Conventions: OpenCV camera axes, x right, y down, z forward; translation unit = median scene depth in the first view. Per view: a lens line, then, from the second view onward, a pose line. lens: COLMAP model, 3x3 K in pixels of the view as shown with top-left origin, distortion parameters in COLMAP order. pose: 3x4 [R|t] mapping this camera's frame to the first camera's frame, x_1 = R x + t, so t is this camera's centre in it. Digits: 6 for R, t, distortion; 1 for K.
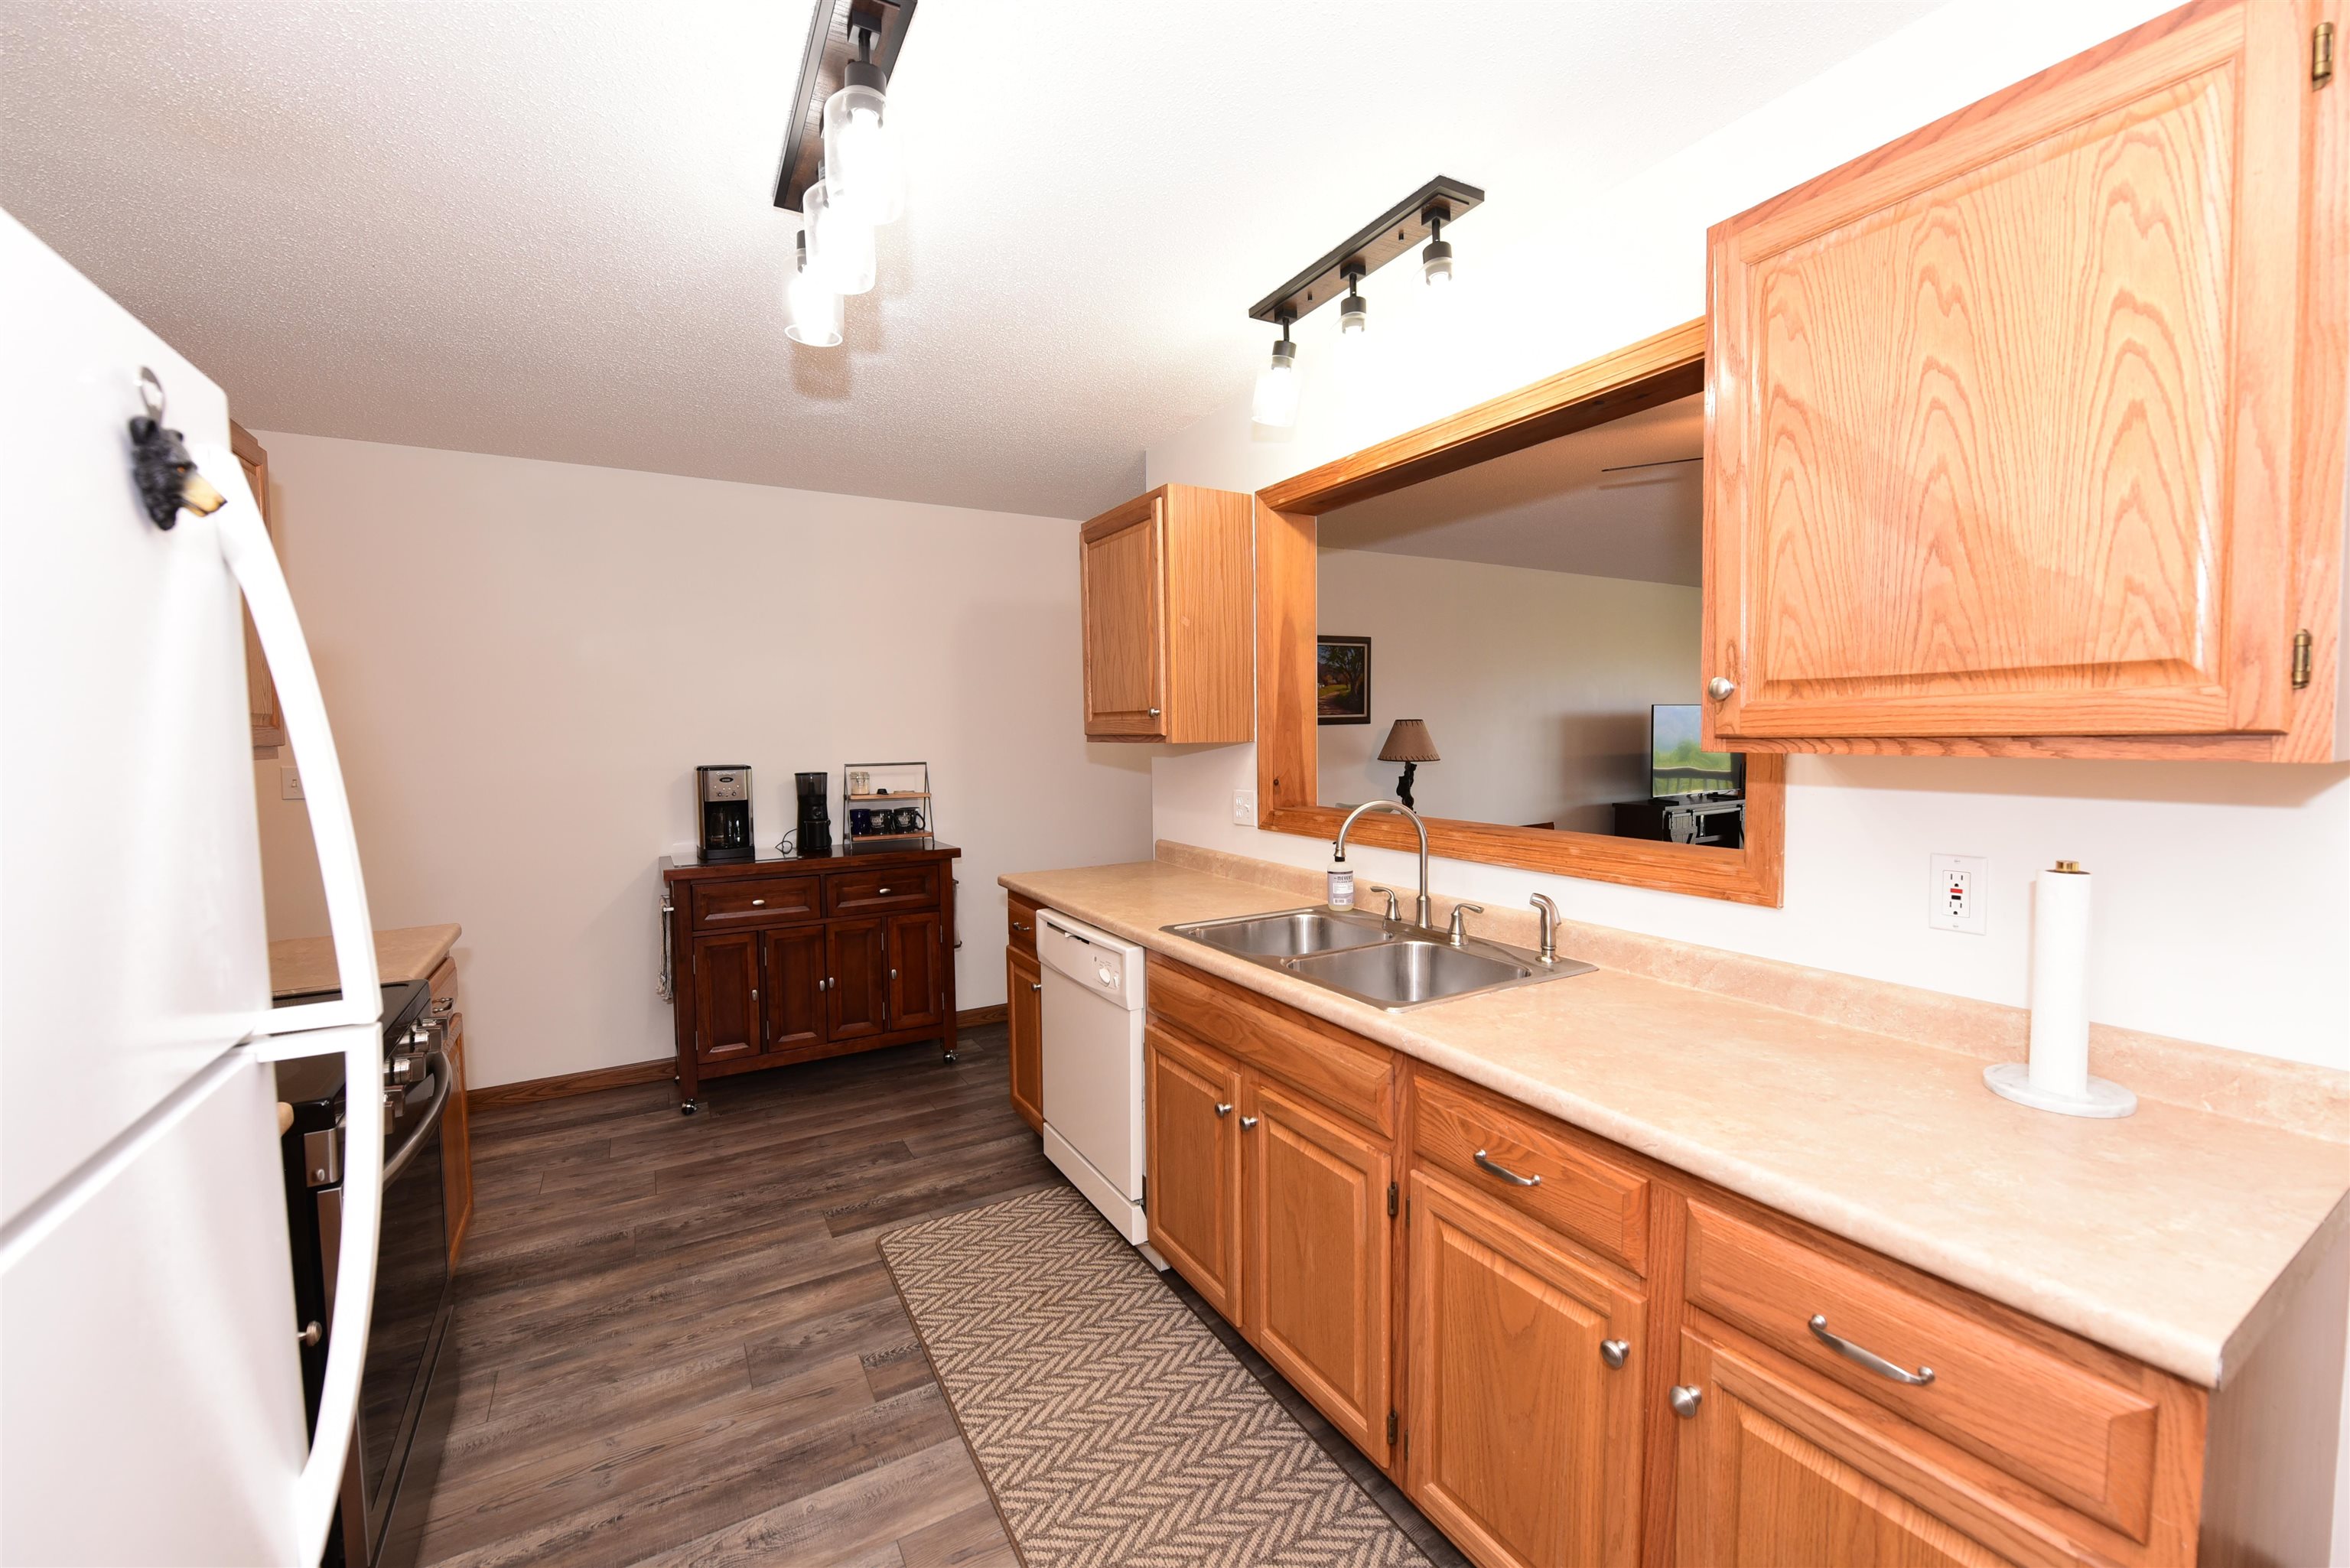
lens RADIAL K [[929.9, 0, 1184.5], [0, 929.9, 781.1], [0, 0, 1]] dist [-0.008183, -0.000239]
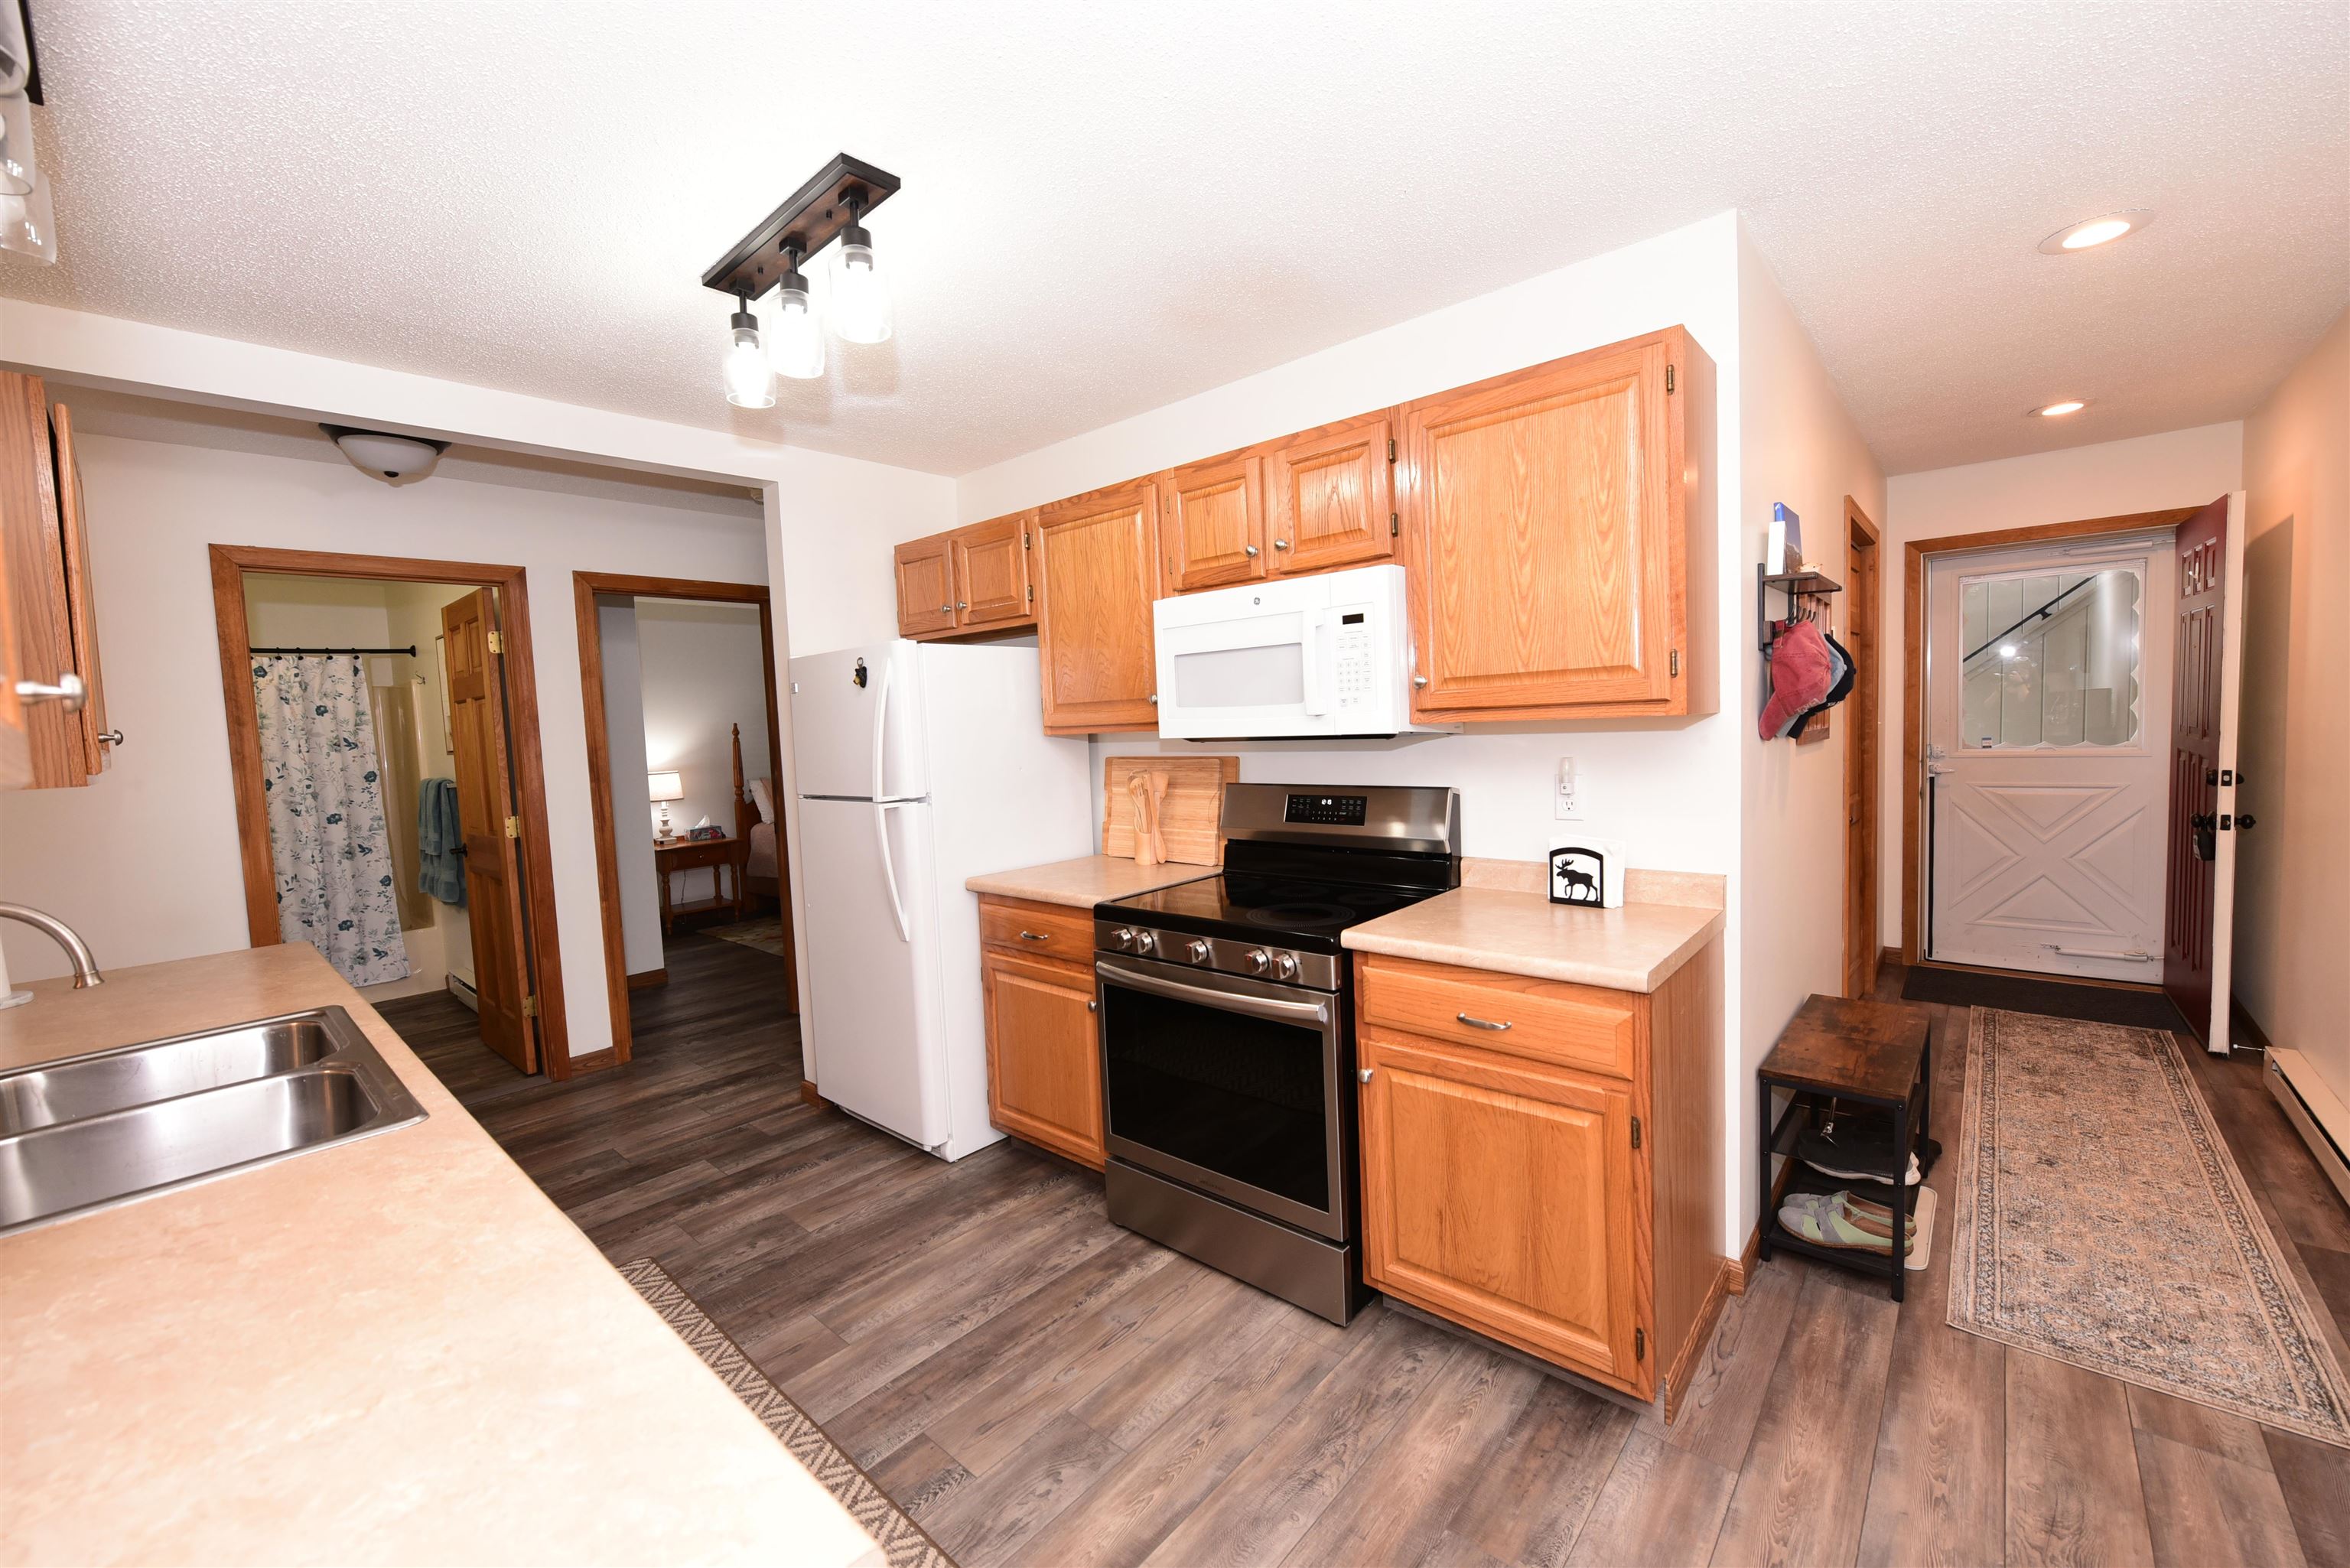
lens RADIAL K [[929.9, 0, 1184.5], [0, 929.9, 781.1], [0, 0, 1]] dist [-0.008183, -0.000239]
pose [[-0.948717, 0.076485, -0.306734, -0.333548], [0.038915, 0.991166, 0.126787, -0.096252], [0.313721, 0.108348, -0.943313, 1.829284]]
